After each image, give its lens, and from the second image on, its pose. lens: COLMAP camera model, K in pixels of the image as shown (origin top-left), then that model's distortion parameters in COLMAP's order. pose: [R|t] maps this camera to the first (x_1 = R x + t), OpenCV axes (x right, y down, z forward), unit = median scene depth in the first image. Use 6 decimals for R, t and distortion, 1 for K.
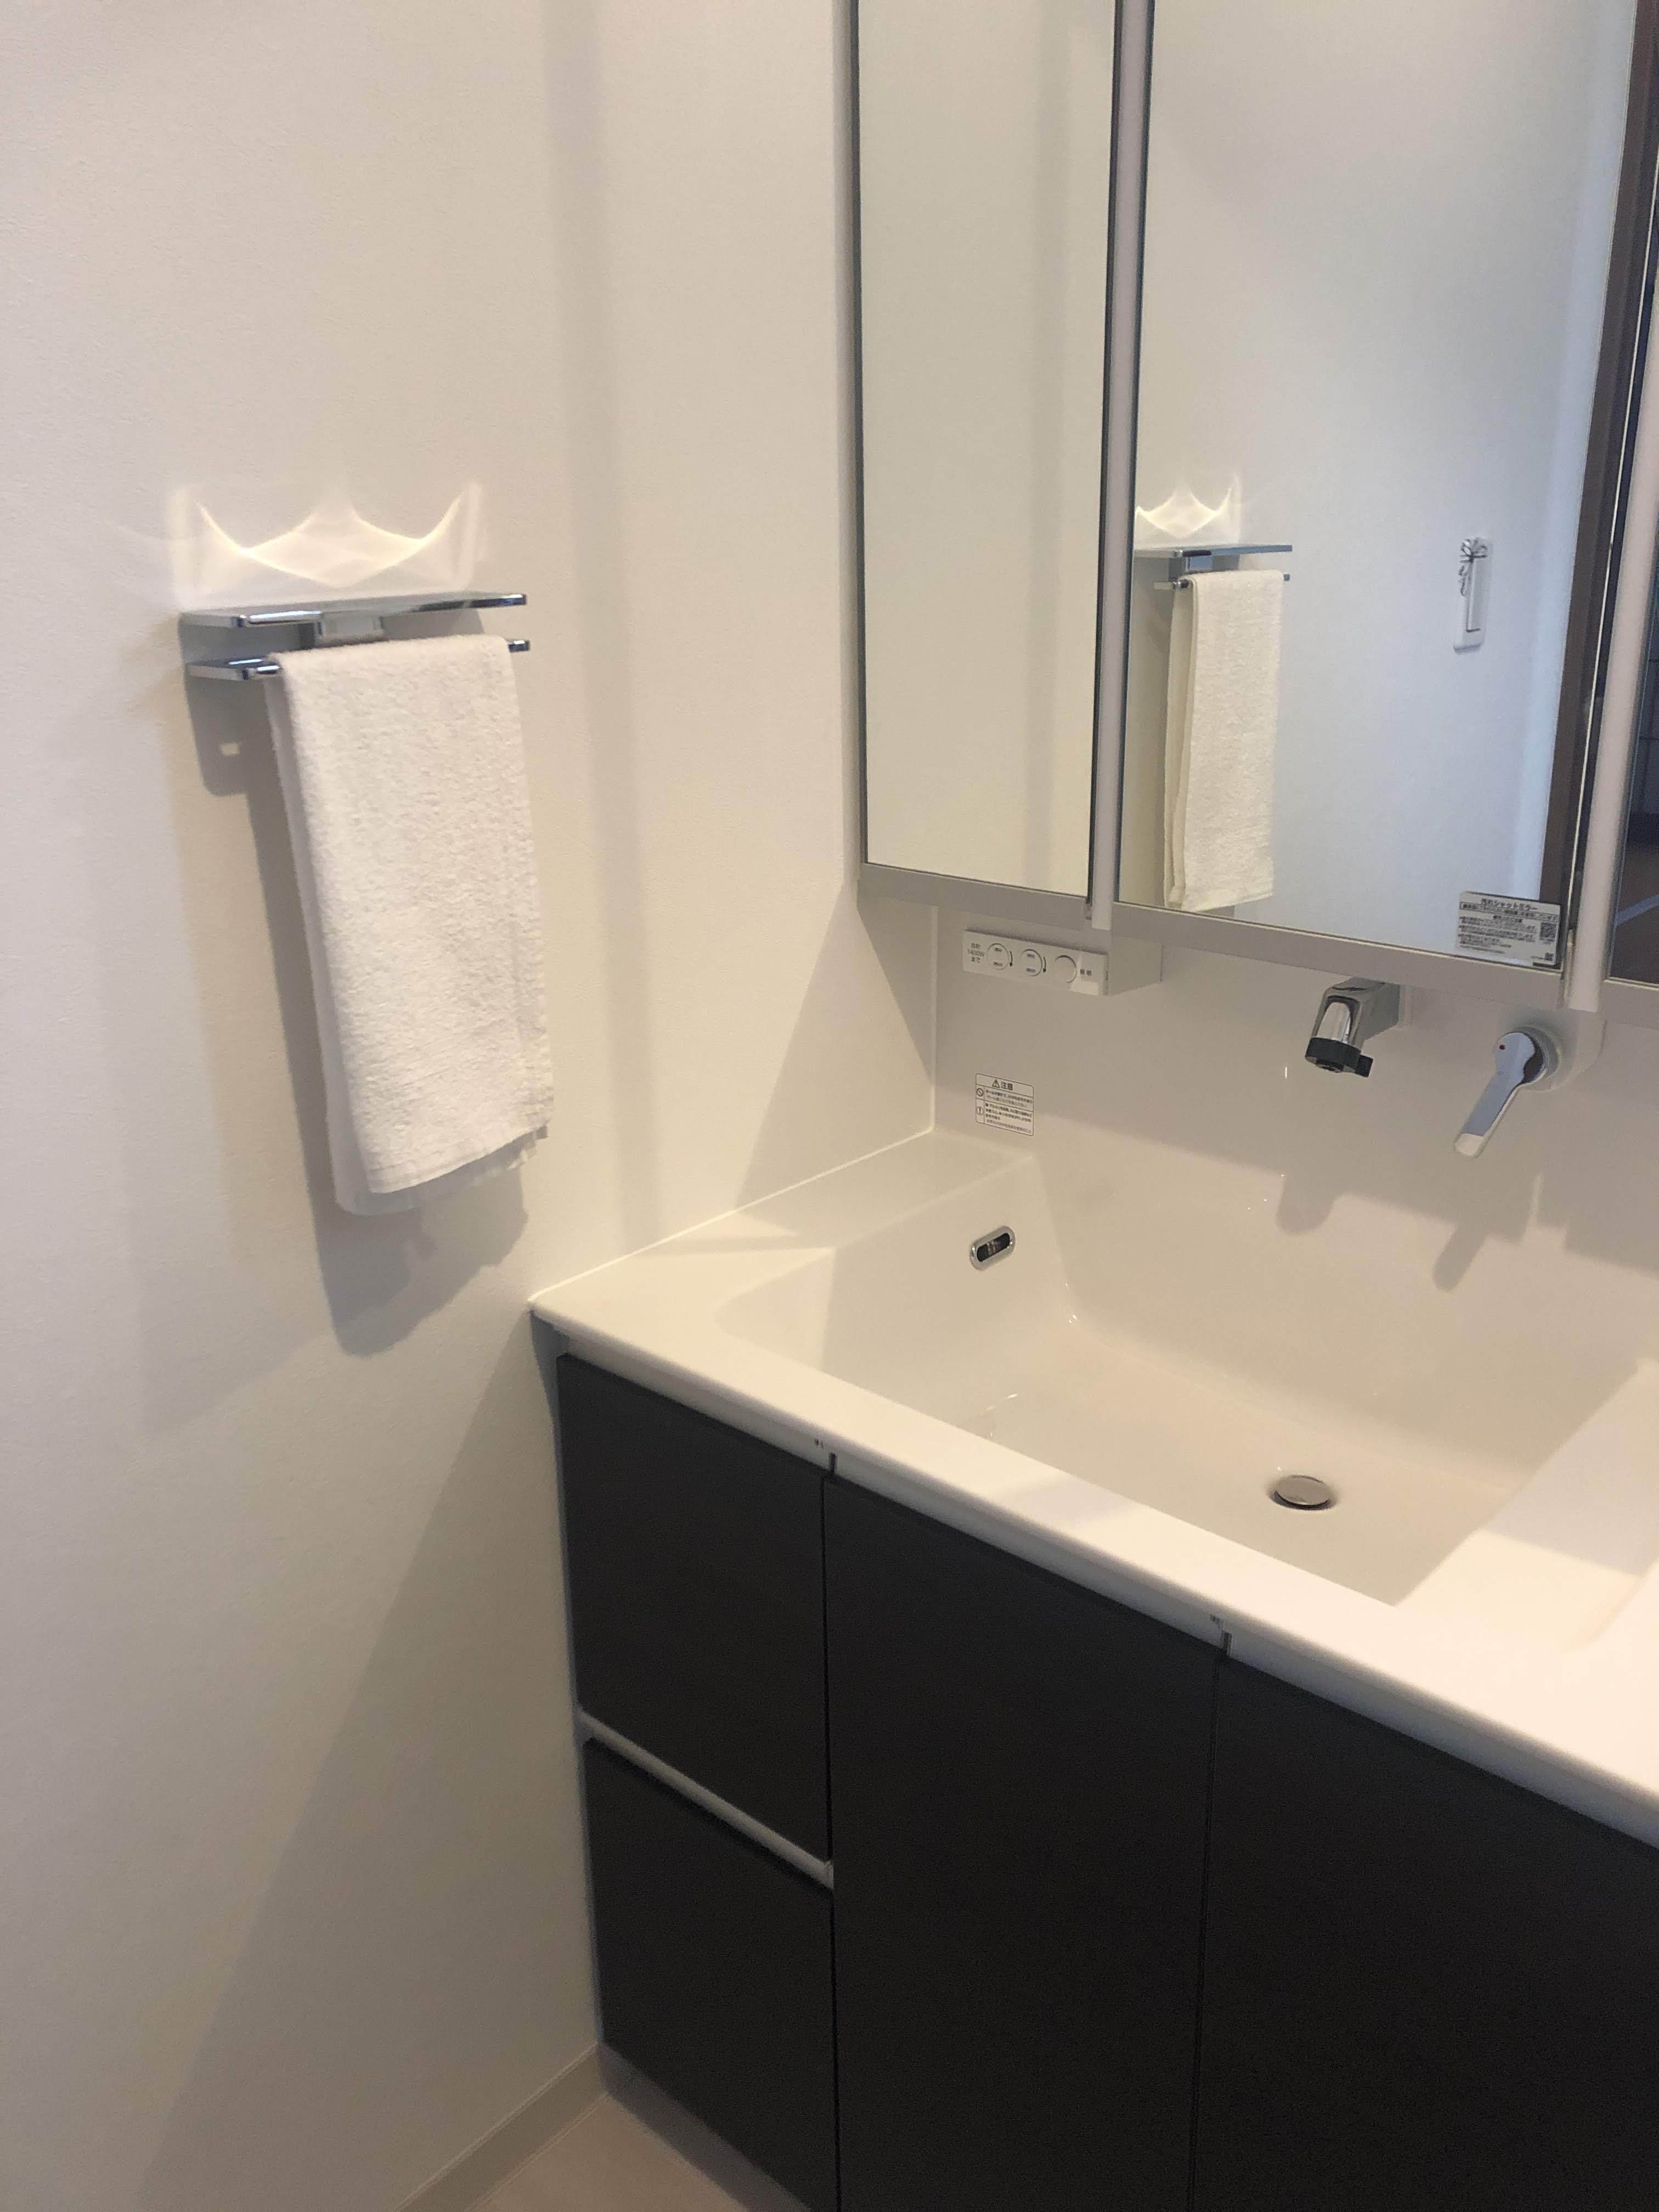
lens RADIAL K [[1792.9, 0, 829.5], [0, 1792.9, 1106.0], [0, 0, 1]] dist [0.072937, -0.305734]
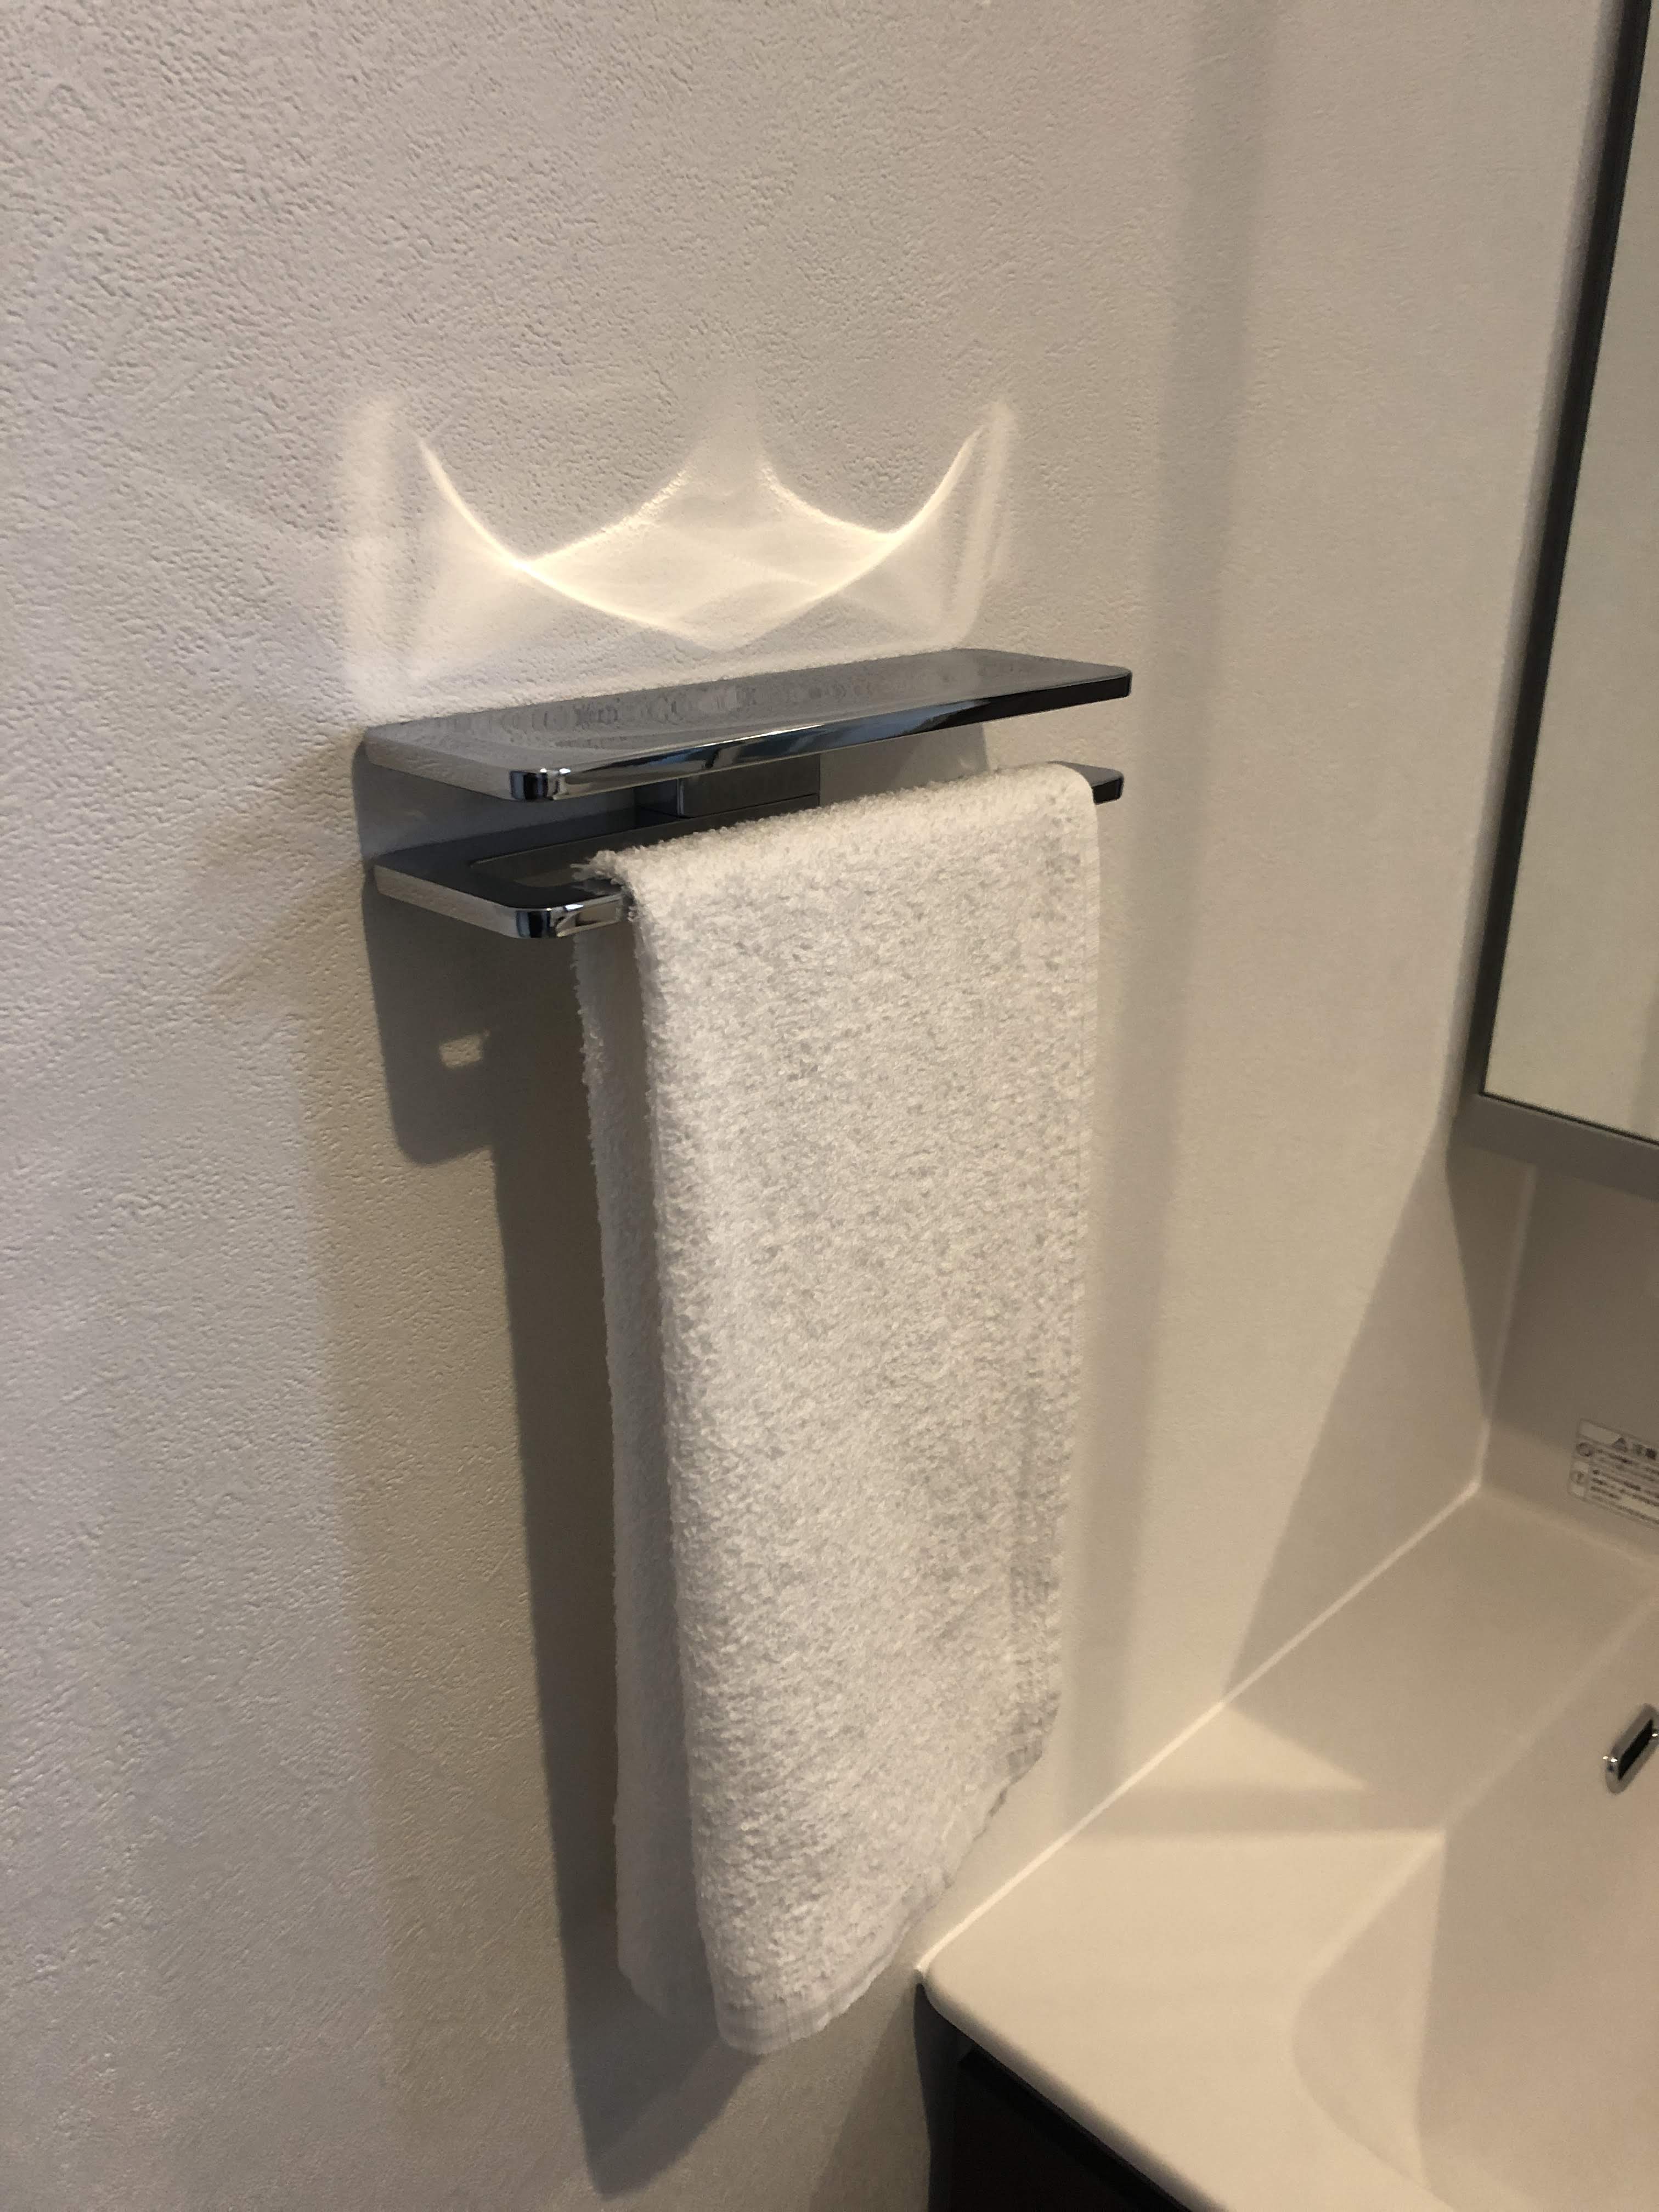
lens RADIAL K [[1818.6, 0, 828.4], [0, 1818.6, 1068.4], [0, 0, 1]] dist [0.090354, -0.317009]
pose [[0.998679, 0.046995, -0.020794, -0.236047], [-0.046413, 0.998541, 0.027606, -0.204951], [0.022061, -0.026604, 0.999403, 0.576704]]
